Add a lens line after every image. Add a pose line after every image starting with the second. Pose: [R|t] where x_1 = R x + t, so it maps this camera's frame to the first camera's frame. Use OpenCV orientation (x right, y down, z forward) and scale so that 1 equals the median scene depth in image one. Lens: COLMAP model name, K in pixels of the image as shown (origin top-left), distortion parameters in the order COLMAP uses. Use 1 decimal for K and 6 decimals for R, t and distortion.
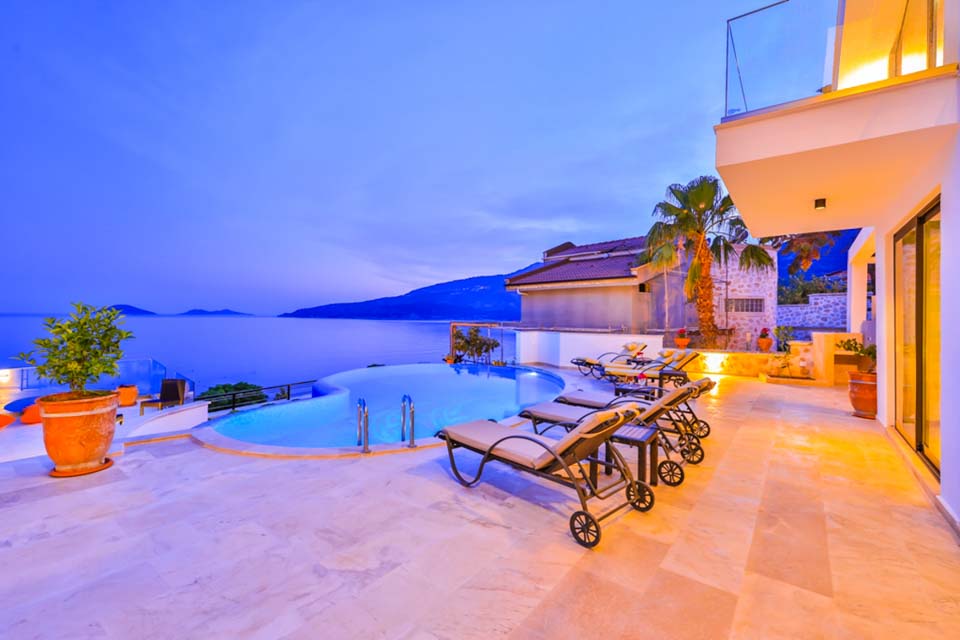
lens RADIAL K [[431.5, 0, 479.4], [0, 431.5, 319.9], [0, 0, 1]] dist [-0.002162, 0.000108]
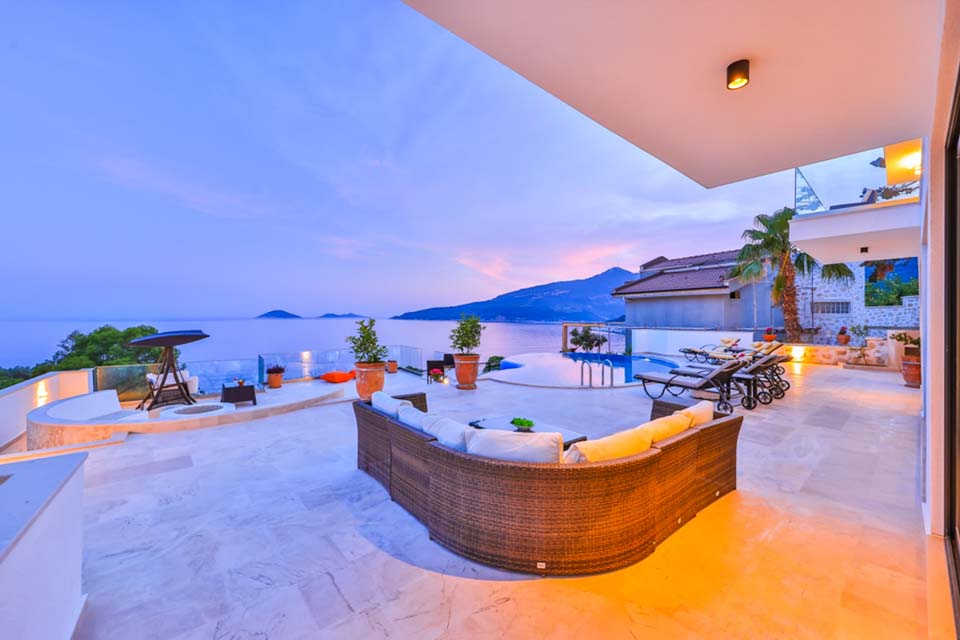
lens RADIAL K [[382.1, 0, 477.9], [0, 382.1, 319.6], [0, 0, 1]] dist [0.002369, -0.000077]
pose [[0.978172, -0.003609, -0.207766, -0.127407], [0.002715, 0.999986, -0.004590, -0.000091], [0.207779, 0.003926, 0.978168, -0.264782]]
